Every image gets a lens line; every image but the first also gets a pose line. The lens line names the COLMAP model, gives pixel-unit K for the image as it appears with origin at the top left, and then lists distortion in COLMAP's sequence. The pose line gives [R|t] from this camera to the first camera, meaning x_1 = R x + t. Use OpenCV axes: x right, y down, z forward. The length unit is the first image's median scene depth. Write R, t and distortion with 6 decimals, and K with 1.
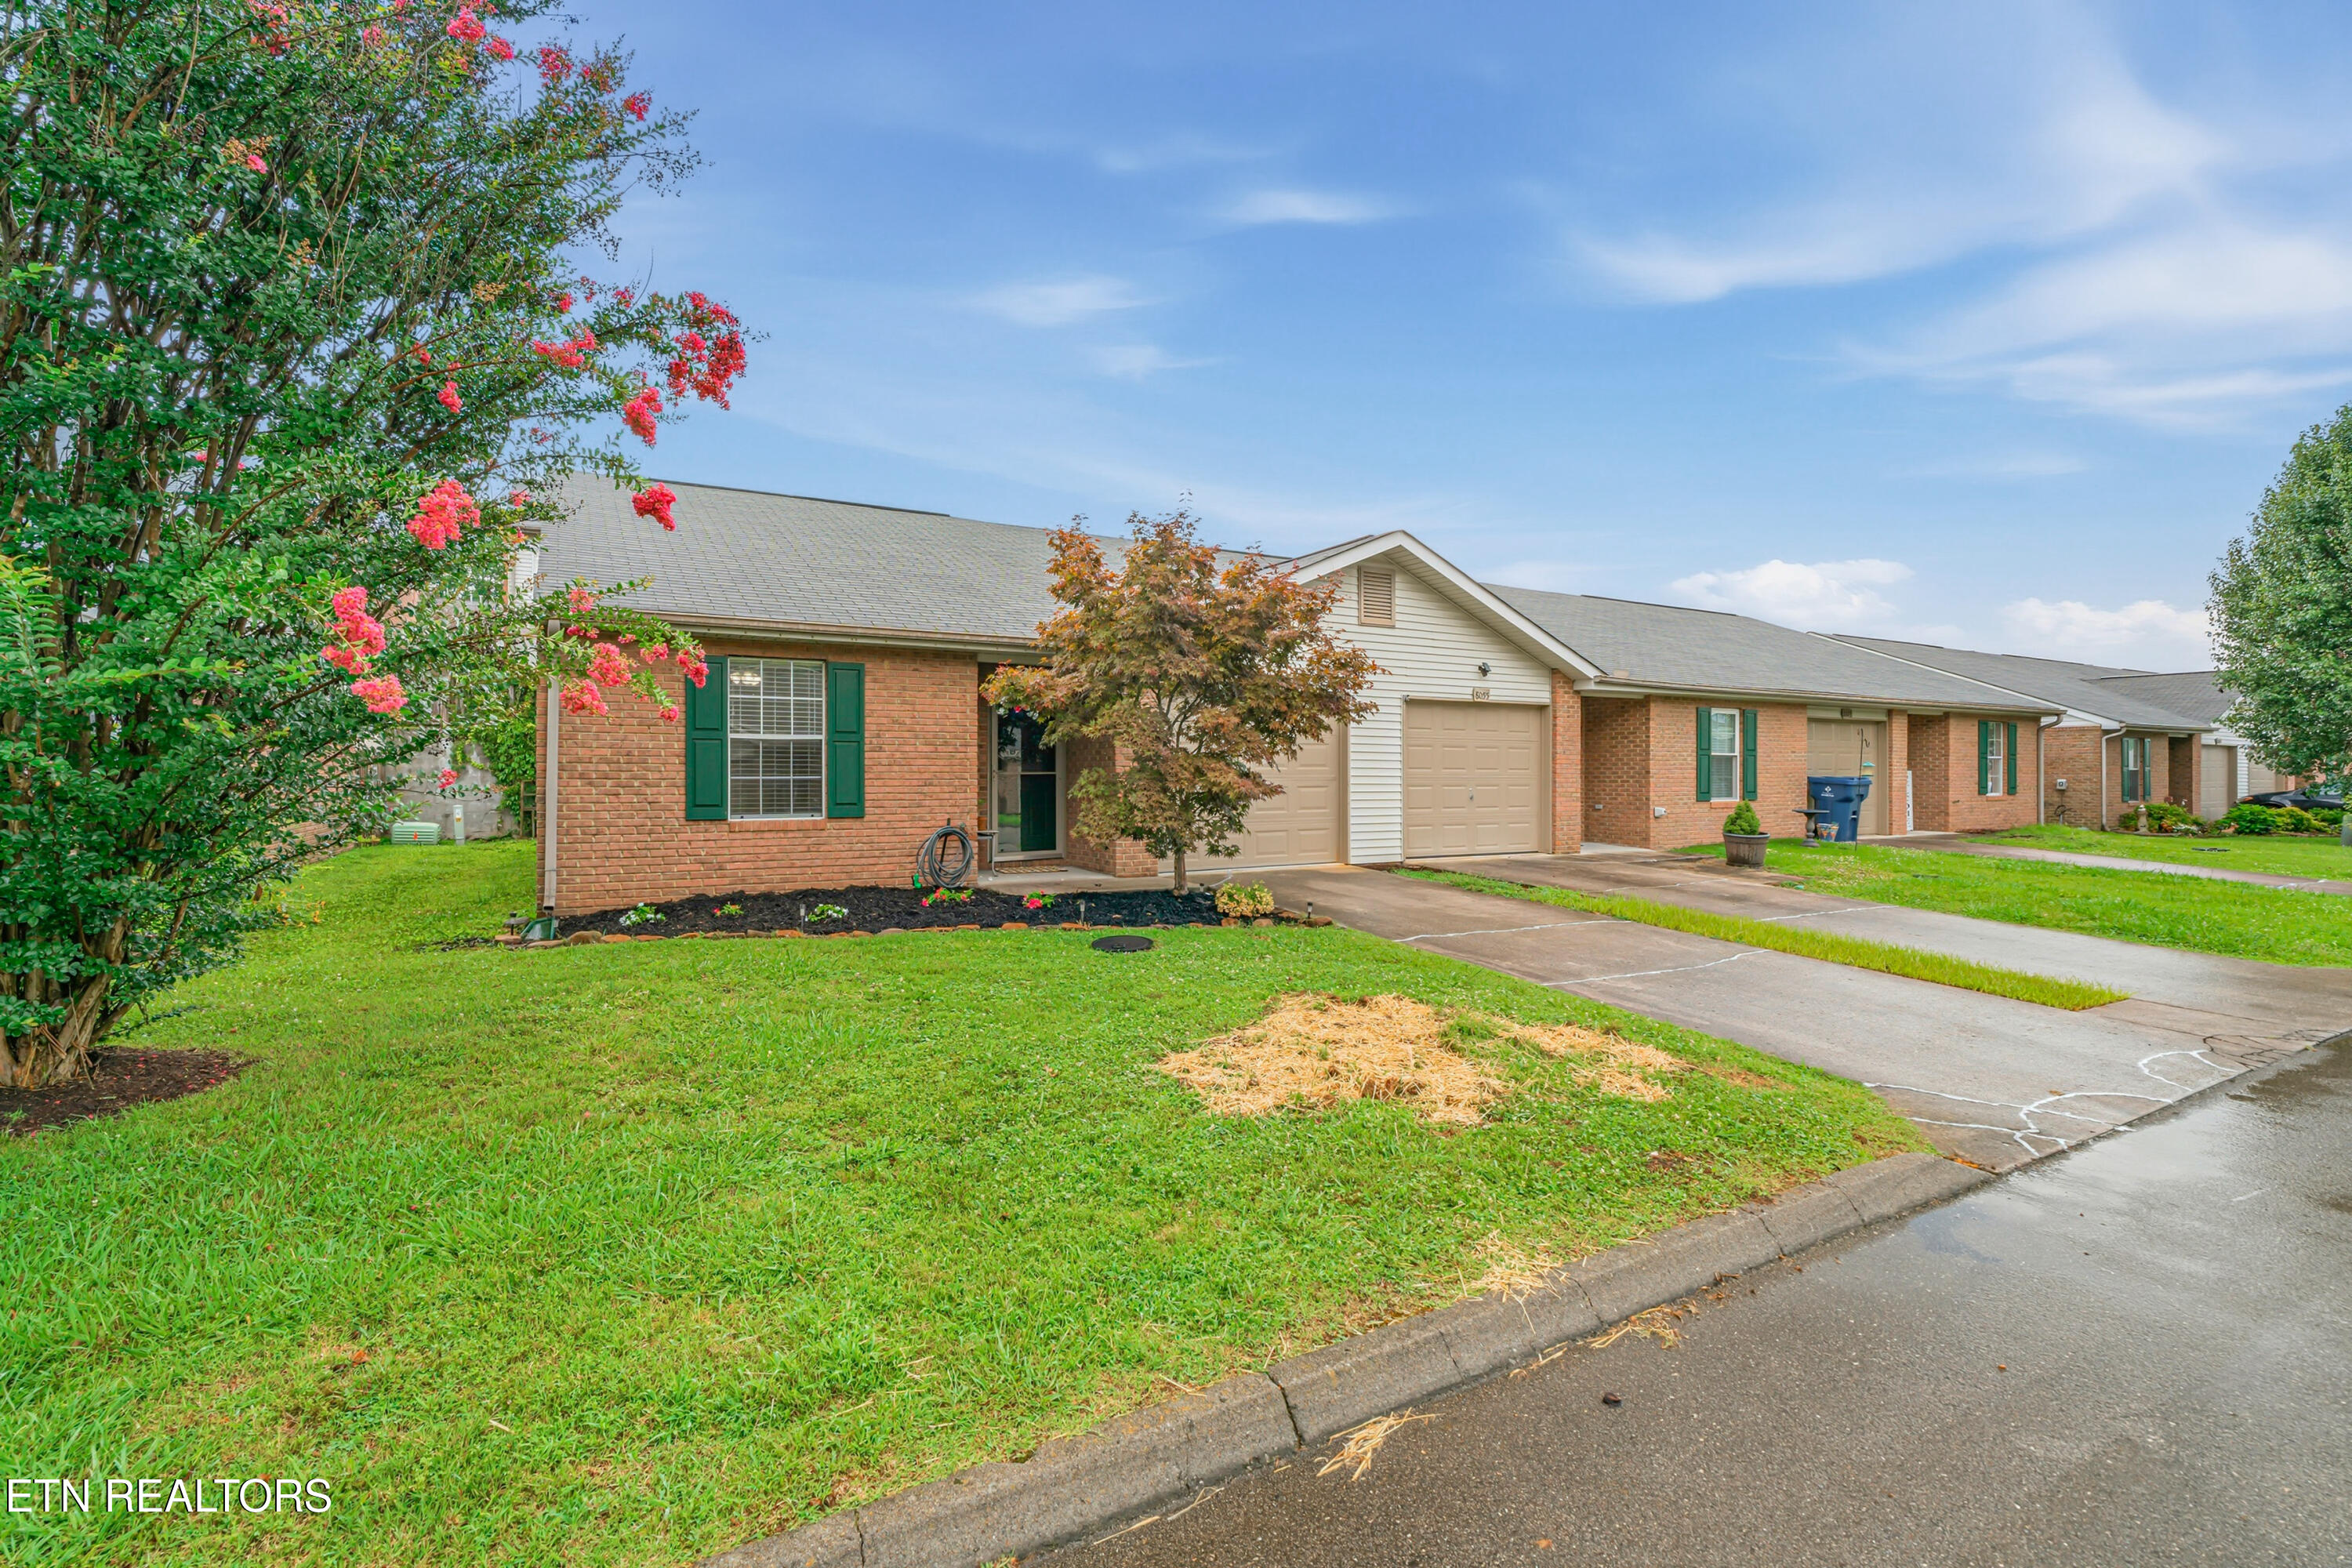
lens RADIAL K [[1053.2, 0, 1176.0], [0, 1053.2, 784.0], [0, 0, 1]] dist [0.000071, 0.000109]
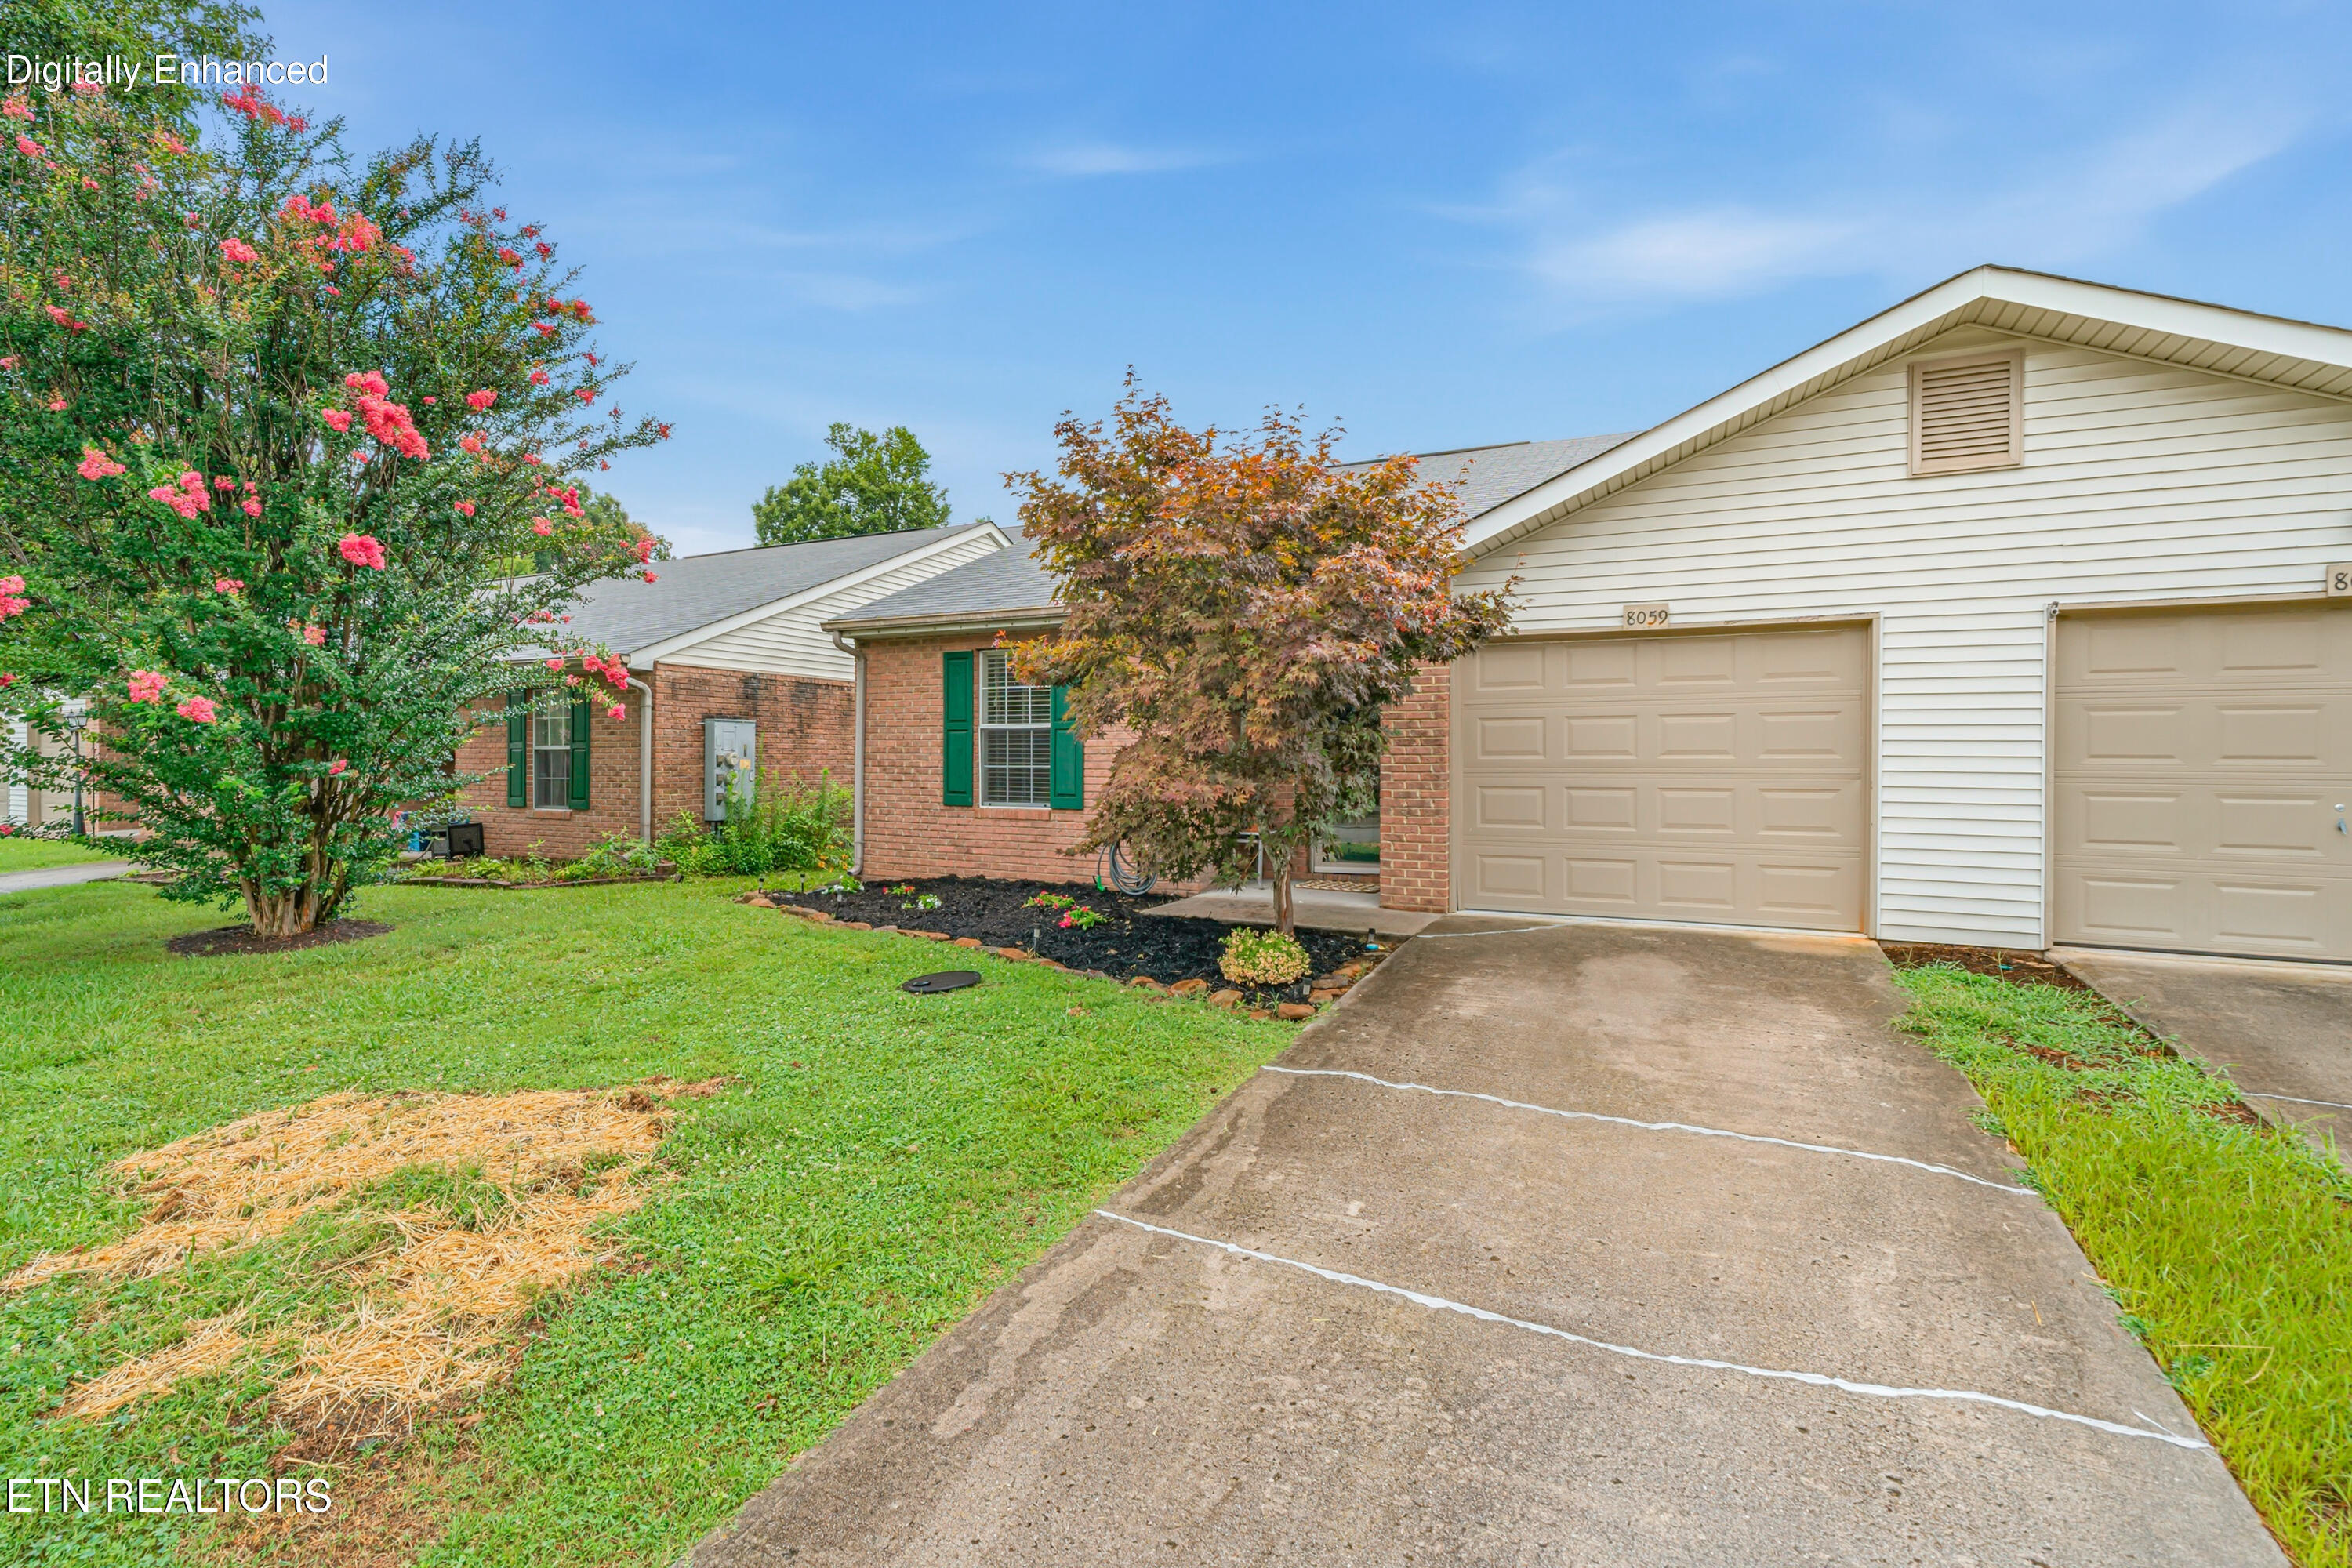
lens RADIAL K [[1079.4, 0, 1171.4], [0, 1079.4, 778.3], [0, 0, 1]] dist [-0.001227, 0.000634]
pose [[0.551077, 0.017402, -0.834273, 0.546592], [-0.010803, 0.999848, 0.013720, -0.010209], [0.834385, 0.001452, 0.551181, 0.534906]]
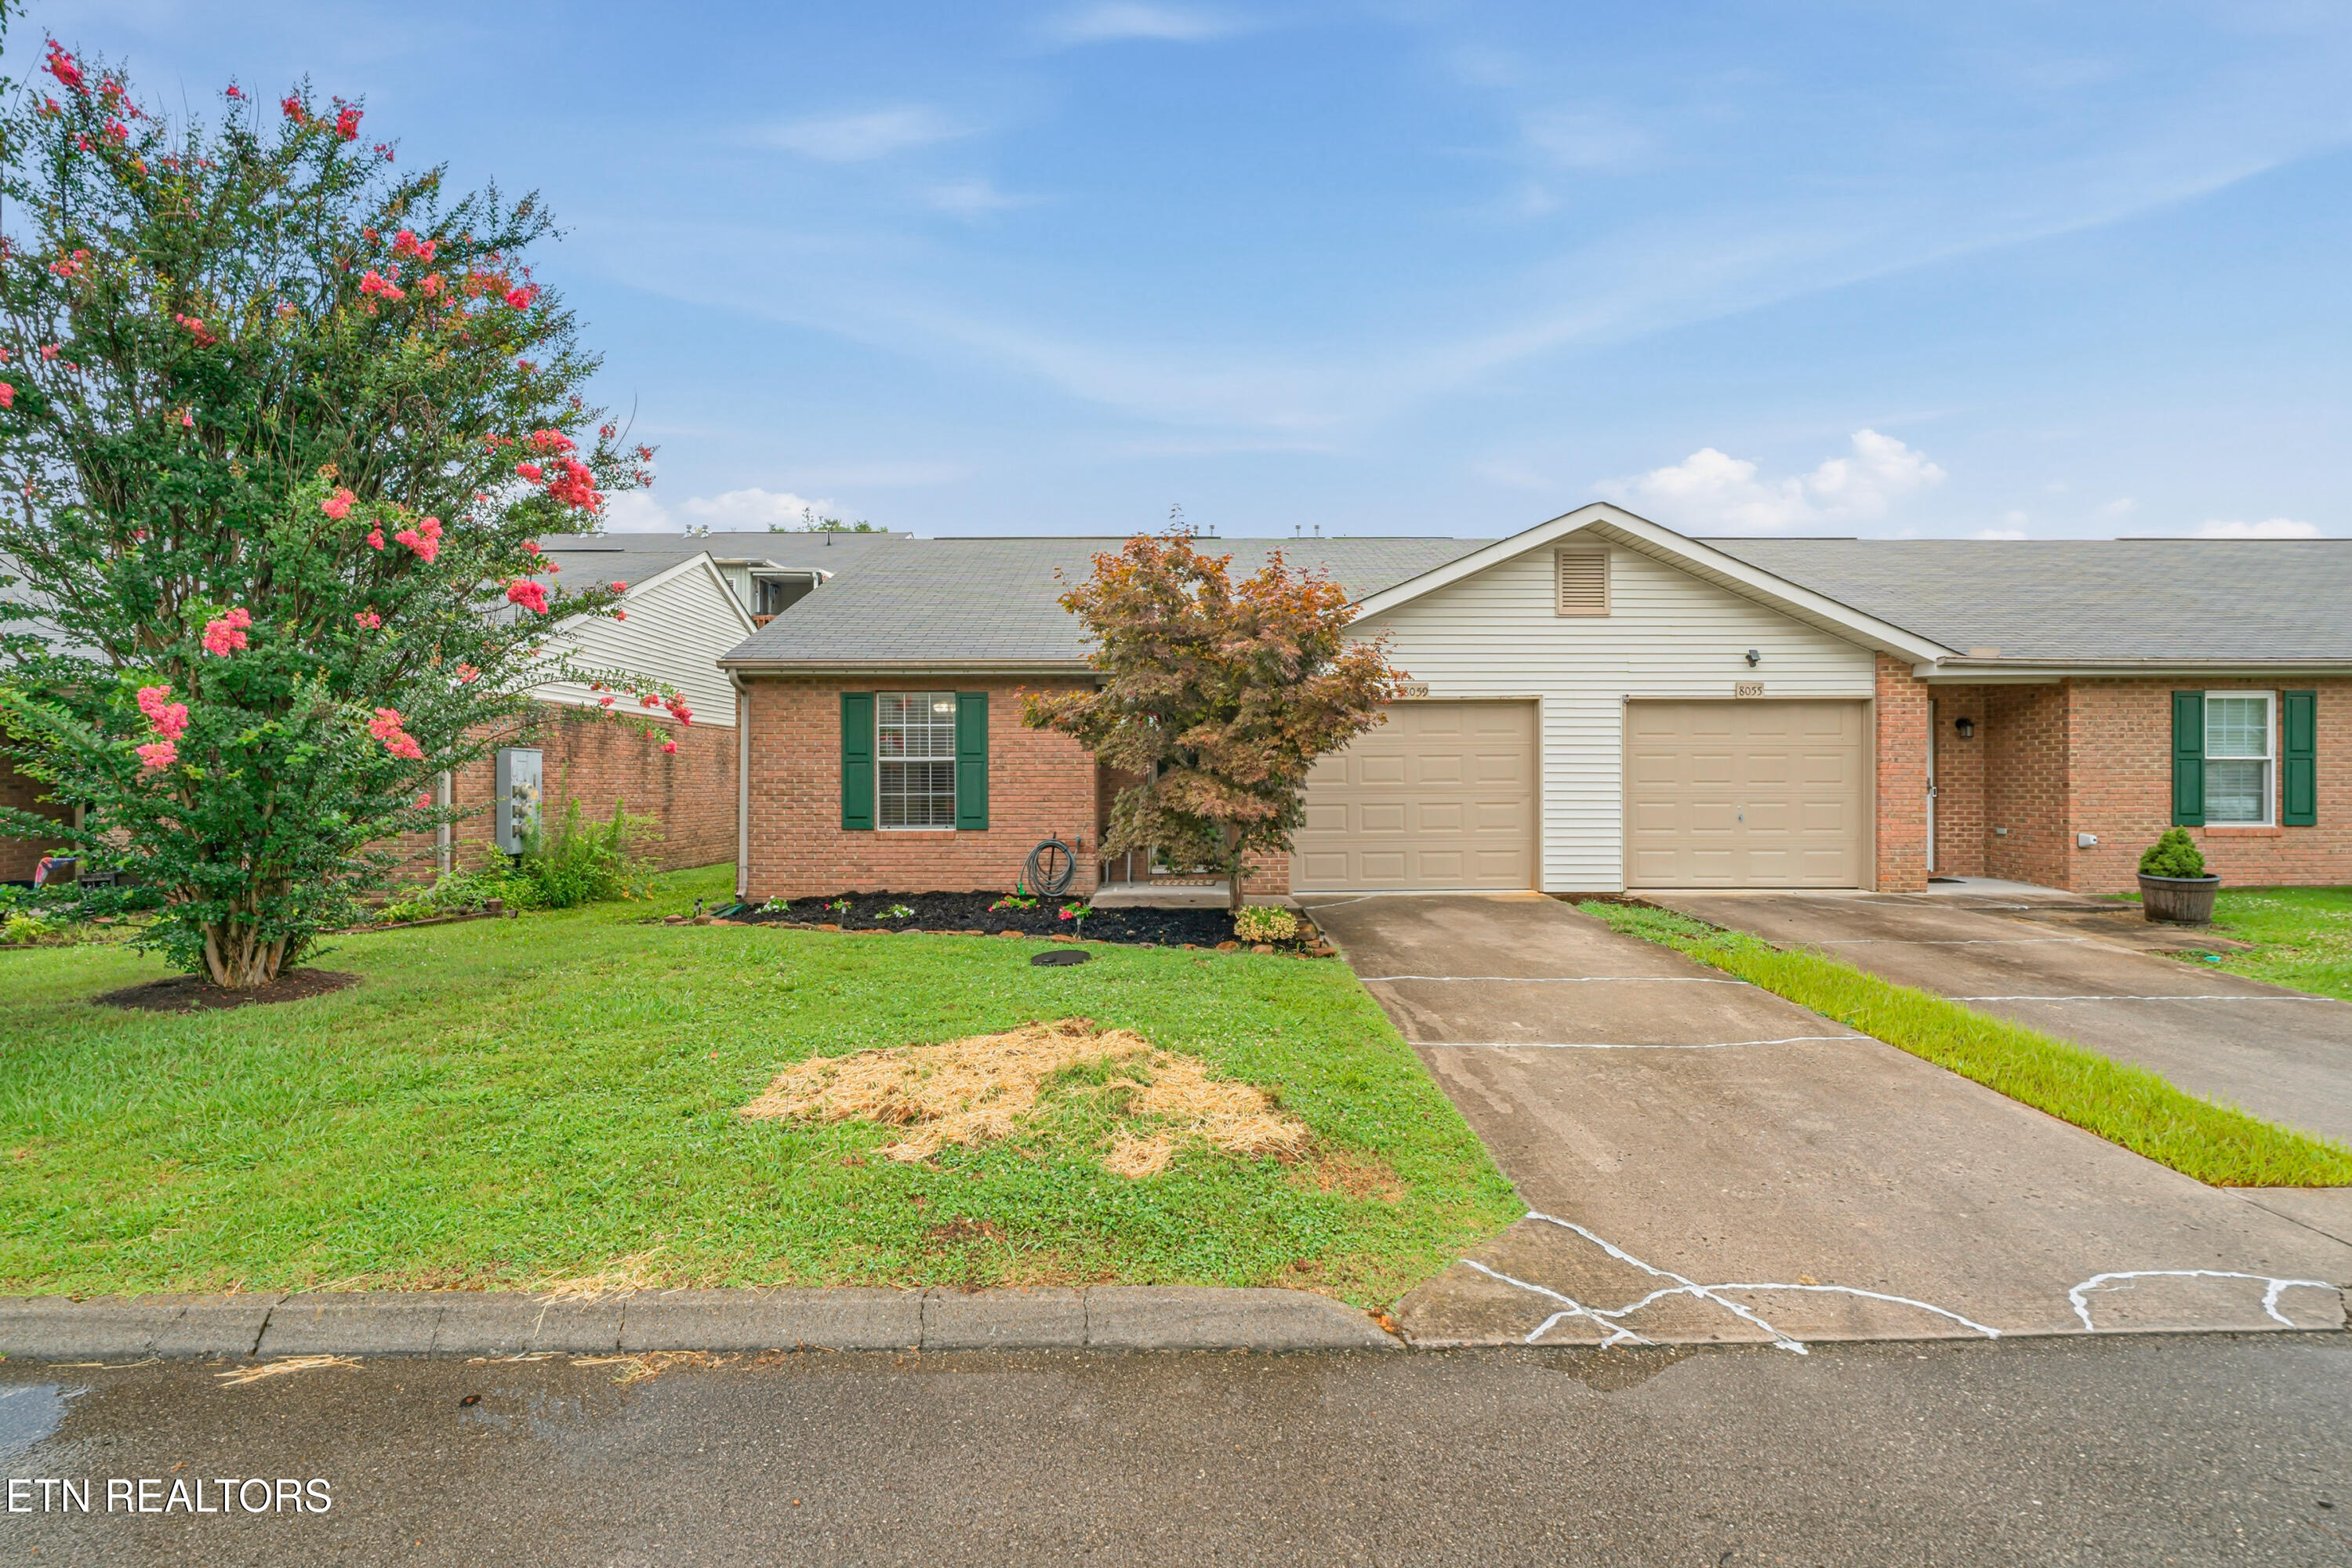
lens RADIAL K [[1058.8, 0, 1171.1], [0, 1058.8, 800.5], [0, 0, 1]] dist [-0.002951, 0.000568]
pose [[0.873795, 0.005955, -0.486257, 0.419927], [-0.001630, 0.999955, 0.009317, -0.009921], [0.486291, -0.007349, 0.873766, 0.111482]]
